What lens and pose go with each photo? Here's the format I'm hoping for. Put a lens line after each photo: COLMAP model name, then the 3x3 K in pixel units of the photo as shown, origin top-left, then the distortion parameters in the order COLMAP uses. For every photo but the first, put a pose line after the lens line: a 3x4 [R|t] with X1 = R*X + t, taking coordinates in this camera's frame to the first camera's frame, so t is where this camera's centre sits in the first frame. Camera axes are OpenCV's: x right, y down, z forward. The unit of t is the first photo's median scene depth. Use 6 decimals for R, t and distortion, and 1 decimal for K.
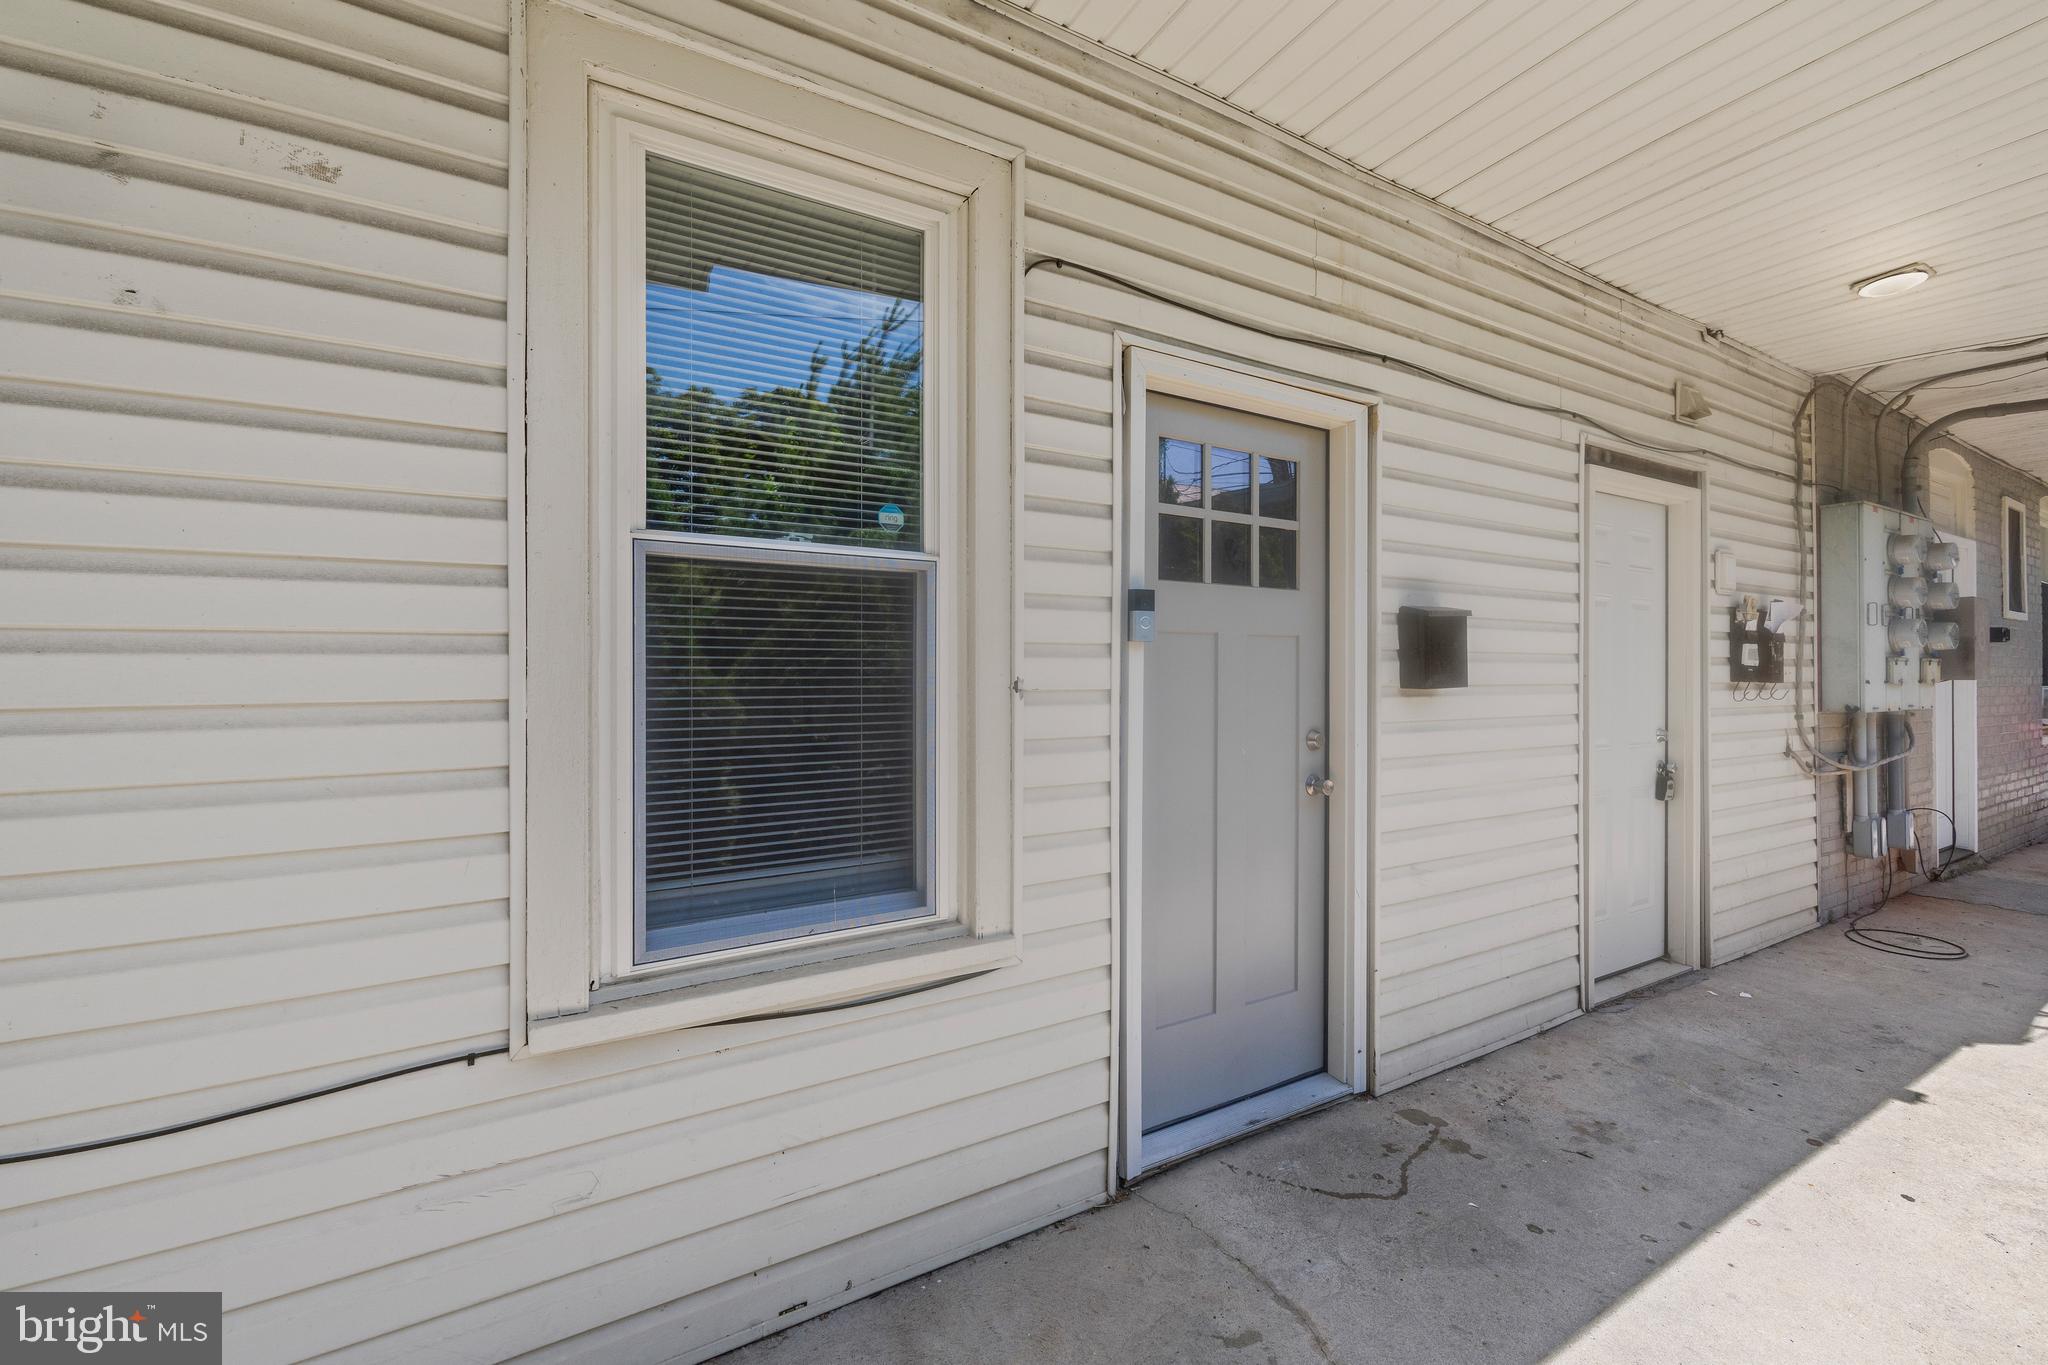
lens RADIAL K [[798.6, 0, 1026.6], [0, 798.6, 671.9], [0, 0, 1]] dist [0.000404, 0.000298]
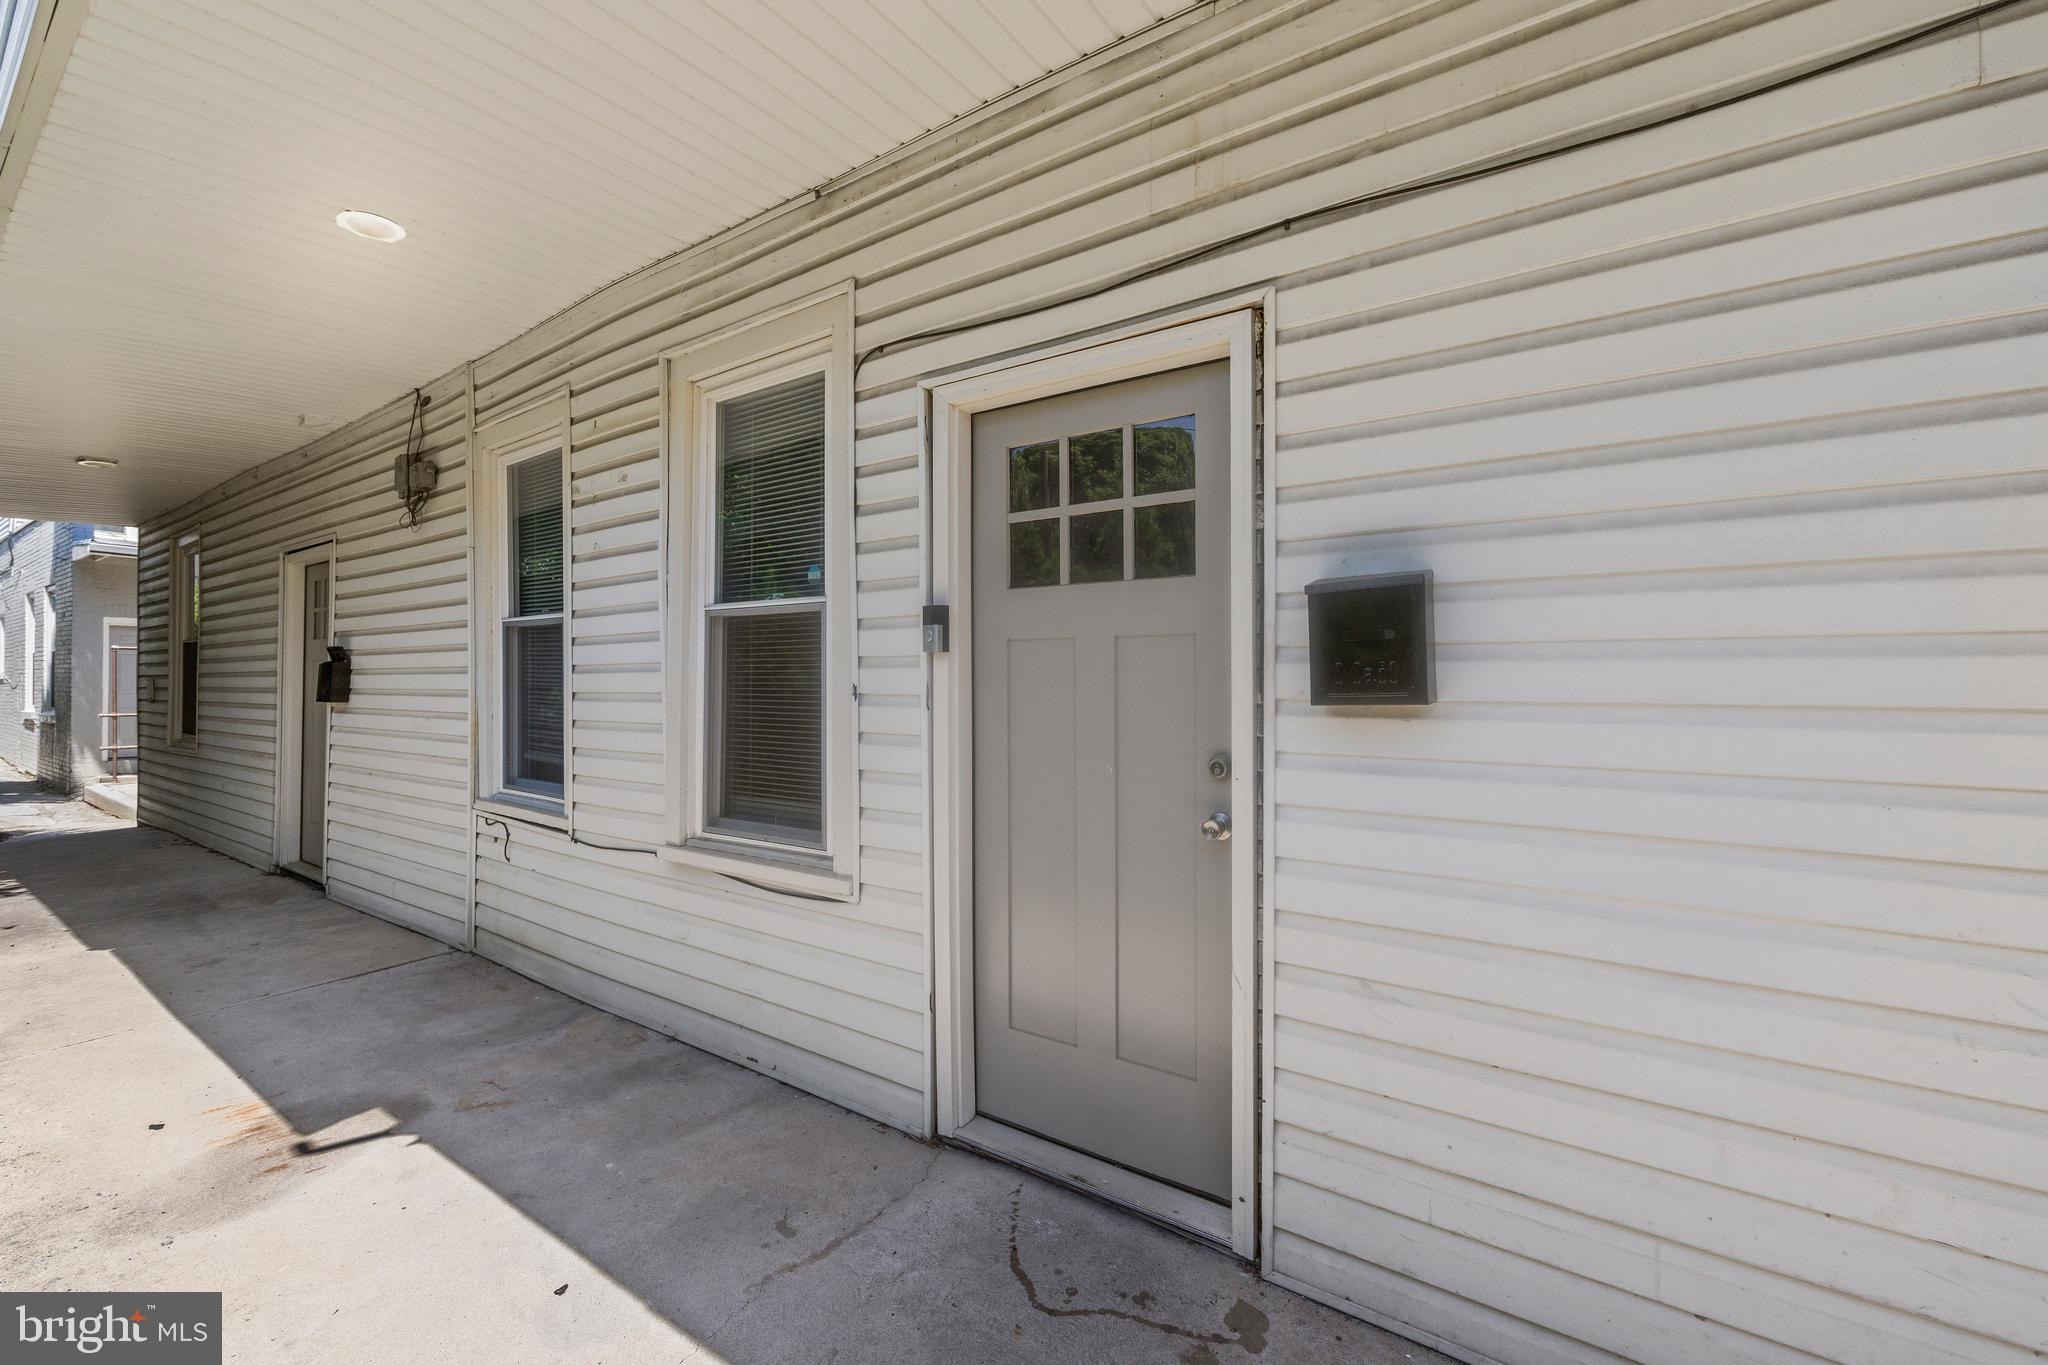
lens RADIAL K [[798.6, 0, 1023.5], [0, 798.6, 681.3], [0, 0, 1]] dist [0.000404, 0.000298]
pose [[0.463794, 0.001178, -0.885942, 1.083181], [0.001394, 0.999997, 0.002059, 0.000527], [0.885942, -0.002190, 0.463791, 0.543421]]
